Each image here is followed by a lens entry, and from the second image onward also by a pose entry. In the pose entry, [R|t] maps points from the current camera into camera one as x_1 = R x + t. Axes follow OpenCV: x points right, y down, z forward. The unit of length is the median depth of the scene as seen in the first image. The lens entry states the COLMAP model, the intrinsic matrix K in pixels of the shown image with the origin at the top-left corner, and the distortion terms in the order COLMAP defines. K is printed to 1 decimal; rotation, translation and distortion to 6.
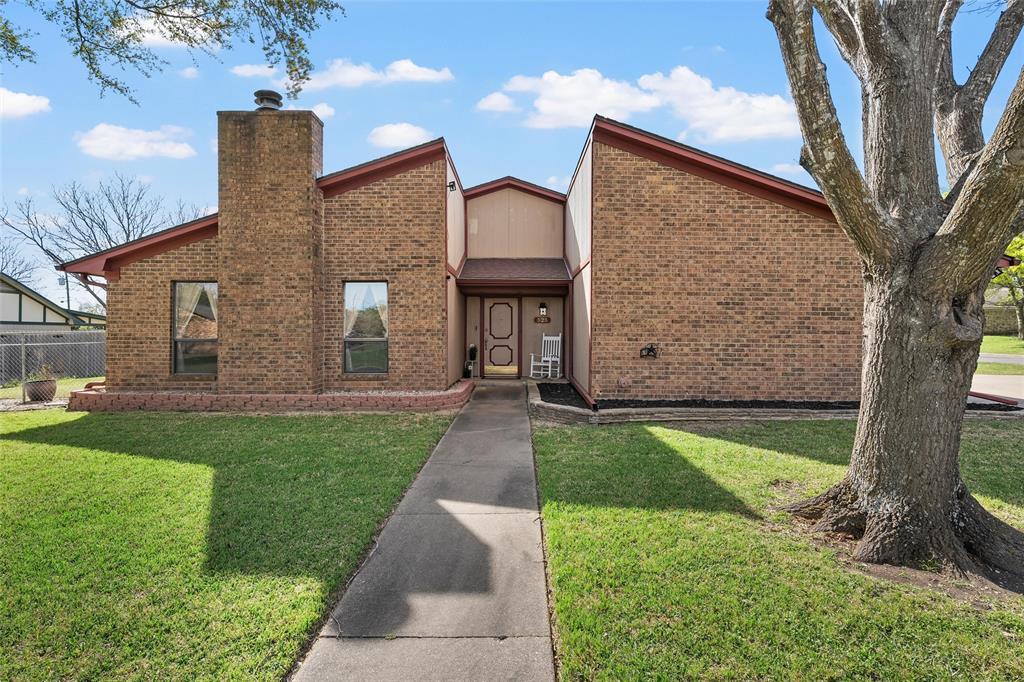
lens RADIAL K [[5135.9, 0, 510.7], [0, 5135.9, 341.8], [0, 0, 1]] dist [-0.559511, 0.000000]
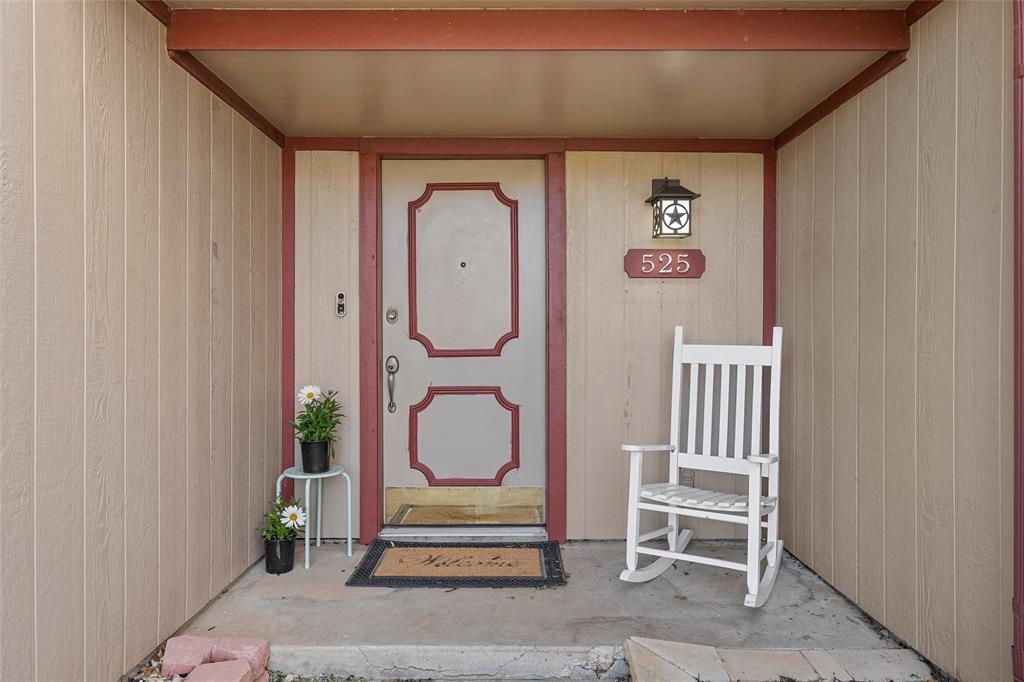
lens RADIAL K [[5135.9, 0, 512.0], [0, 5135.9, 341.0], [0, 0, 1]] dist [-0.559511, 0.000000]
pose [[0.999966, -0.008270, -0.000721, 0.000206], [0.008272, 0.999962, 0.002721, -0.001739], [0.000698, -0.002727, 0.999996, 0.794041]]
